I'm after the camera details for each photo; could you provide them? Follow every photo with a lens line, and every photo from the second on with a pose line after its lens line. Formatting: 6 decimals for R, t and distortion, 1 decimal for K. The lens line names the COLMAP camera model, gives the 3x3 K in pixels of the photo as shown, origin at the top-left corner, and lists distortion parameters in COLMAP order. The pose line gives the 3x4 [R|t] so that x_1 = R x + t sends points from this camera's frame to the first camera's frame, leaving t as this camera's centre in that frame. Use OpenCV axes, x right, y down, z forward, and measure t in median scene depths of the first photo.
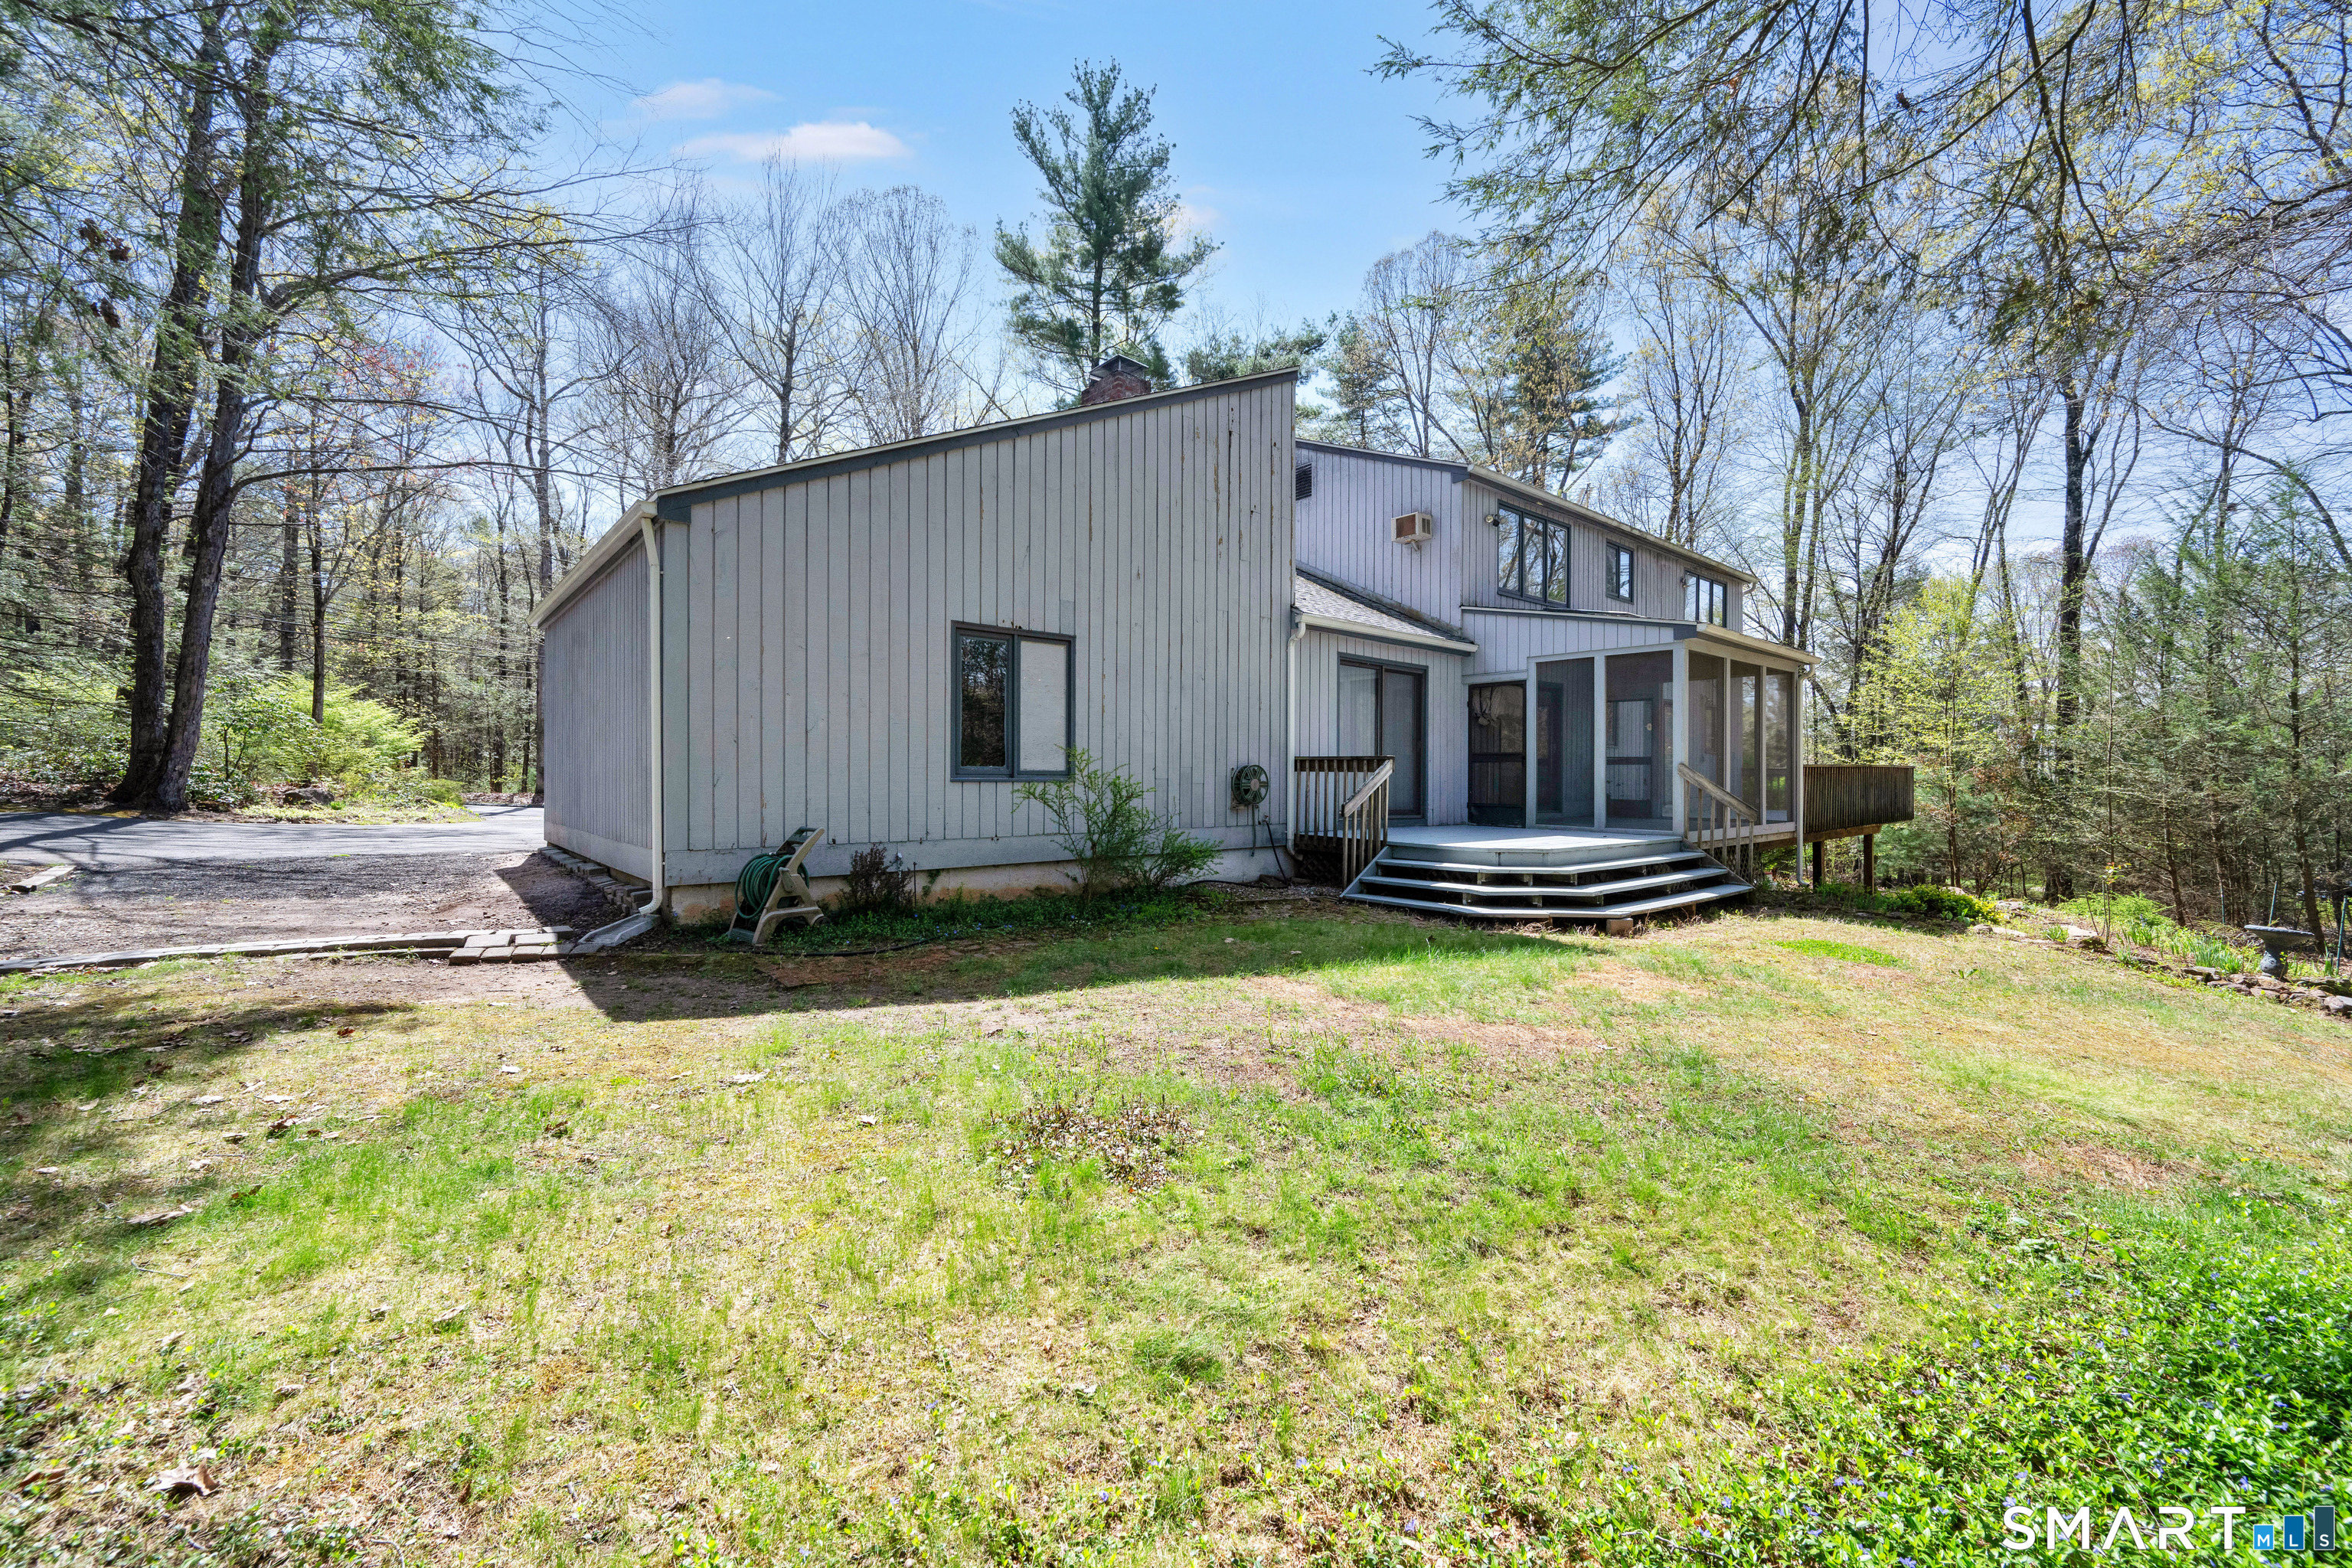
lens RADIAL K [[916.6, 0, 1176.0], [0, 916.6, 784.0], [0, 0, 1]] dist [-0.034852, 0.000001]
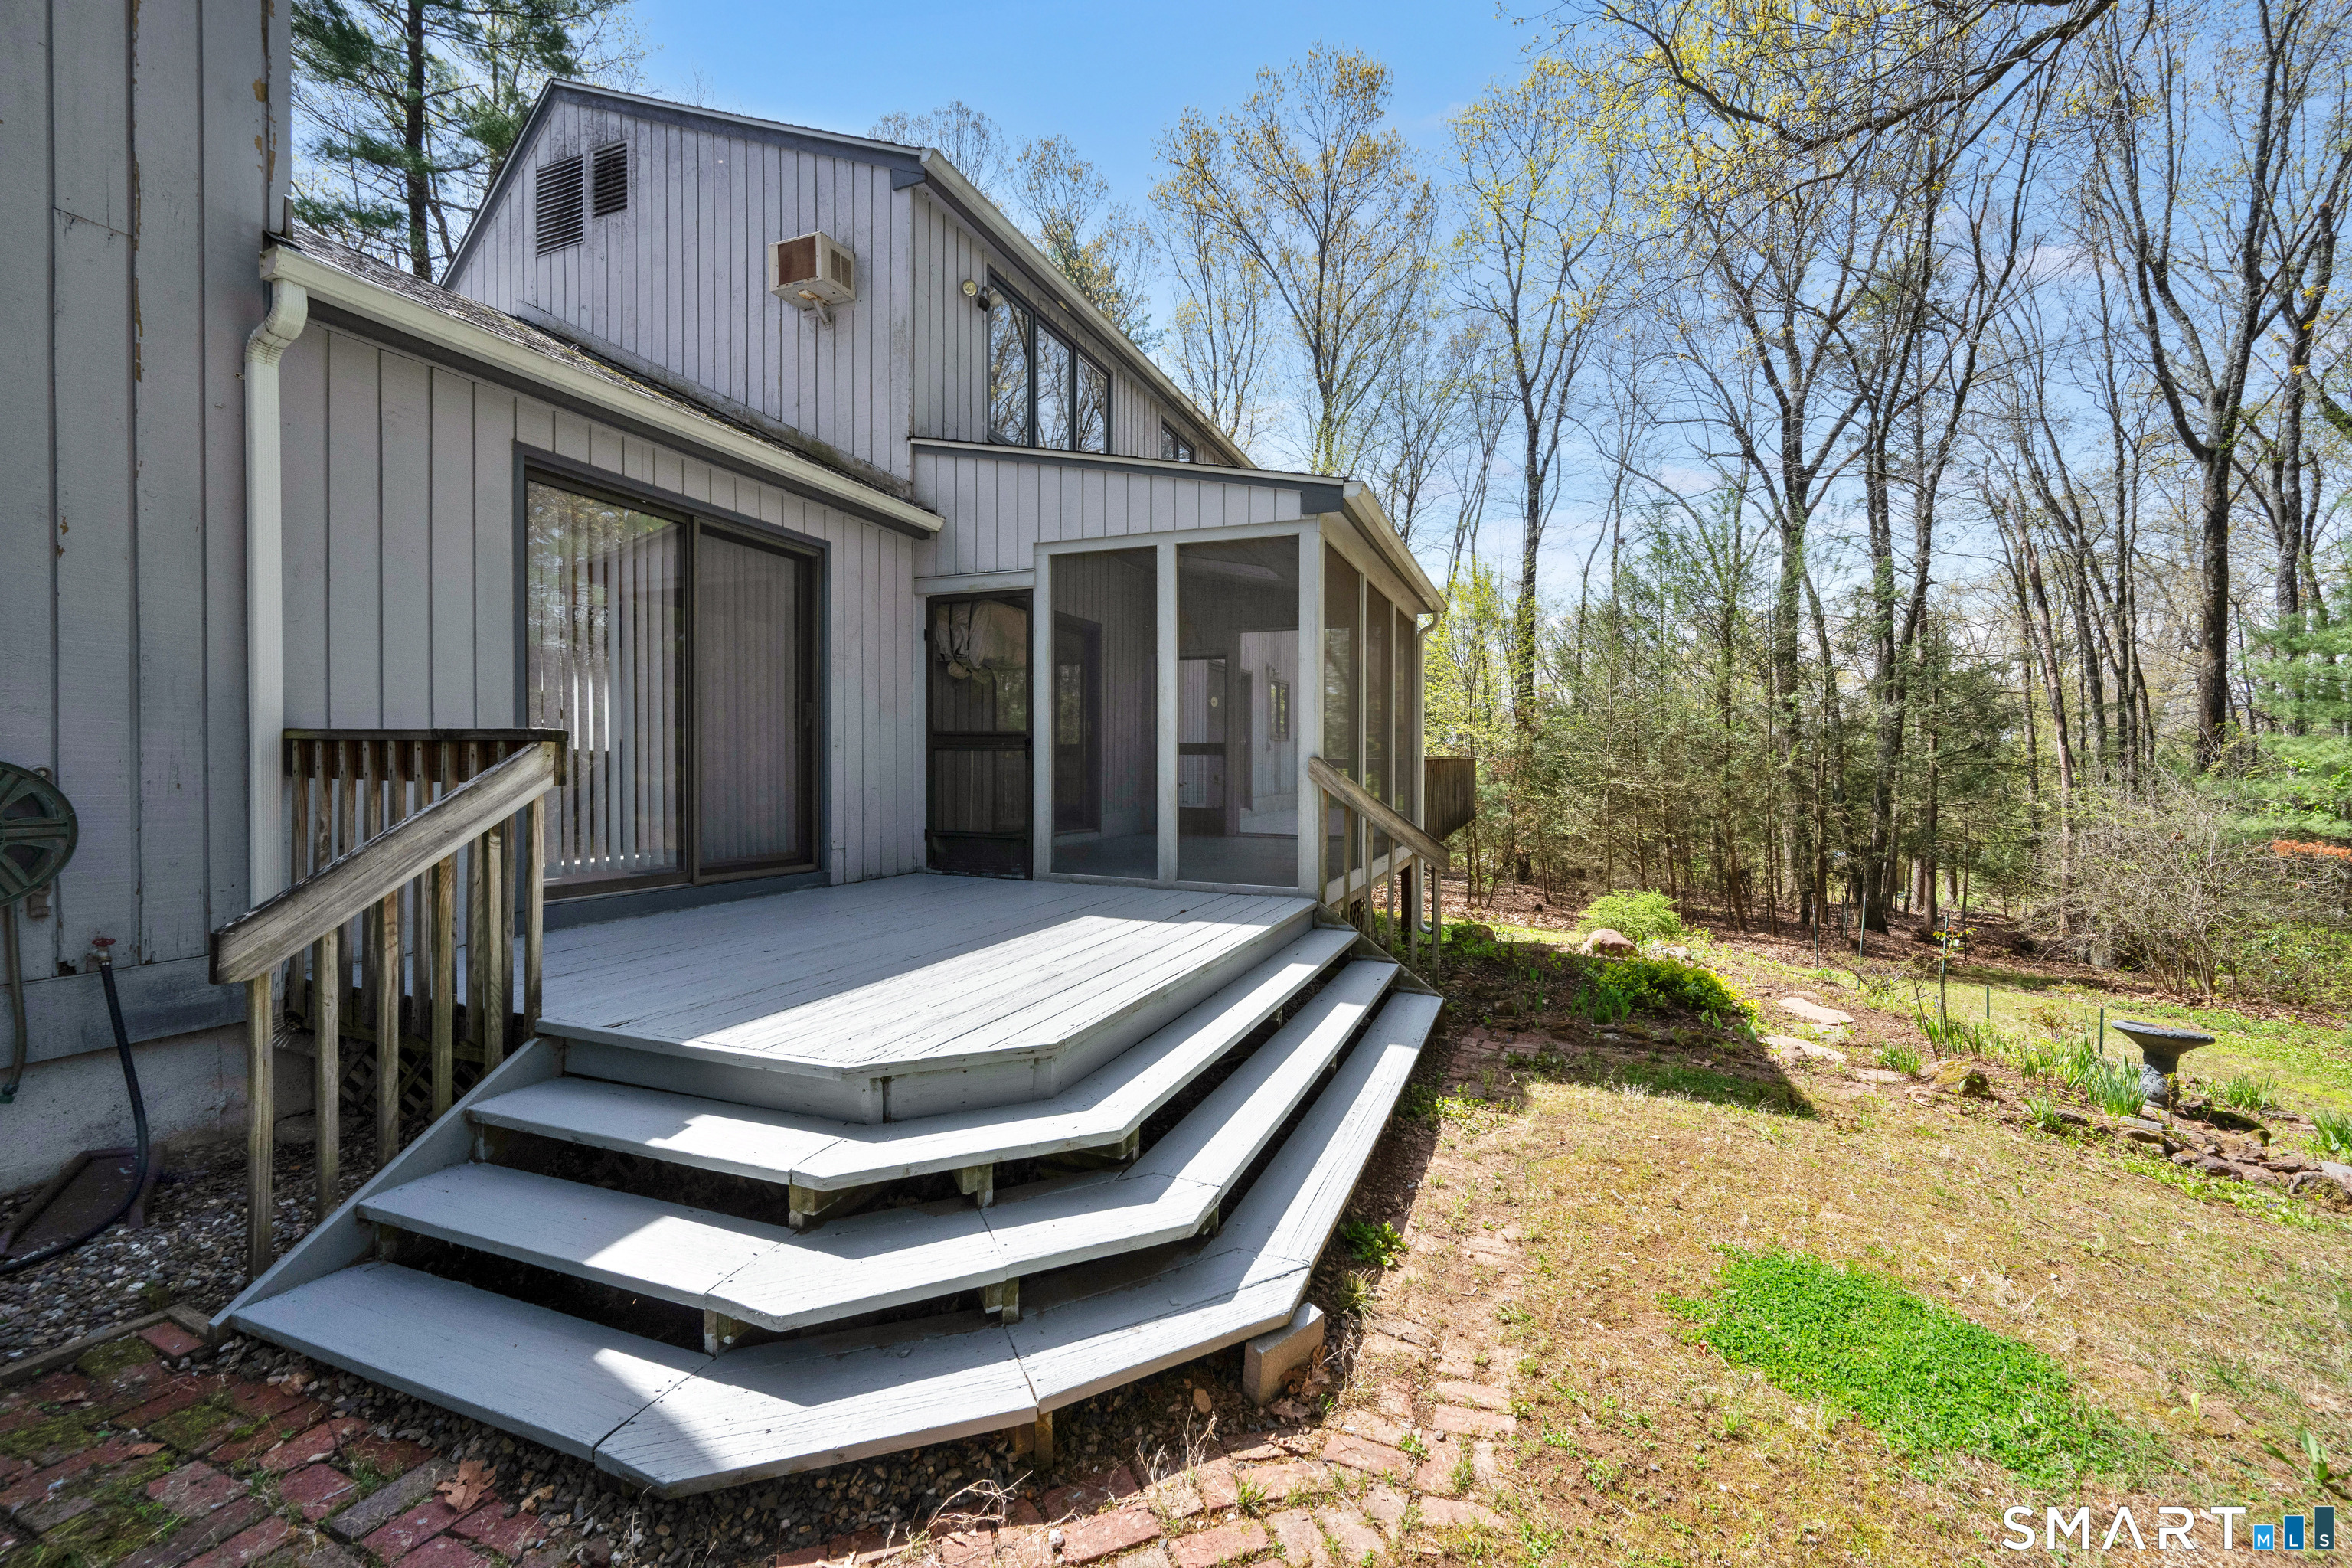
lens RADIAL K [[954.2, 0, 1176.0], [0, 954.2, 784.0], [0, 0, 1]] dist [-0.012443, 0.000043]
pose [[0.886957, -0.011682, 0.461704, 0.199668], [0.004991, 0.999864, 0.015712, -0.012369], [-0.461824, -0.011631, 0.886895, 0.469618]]
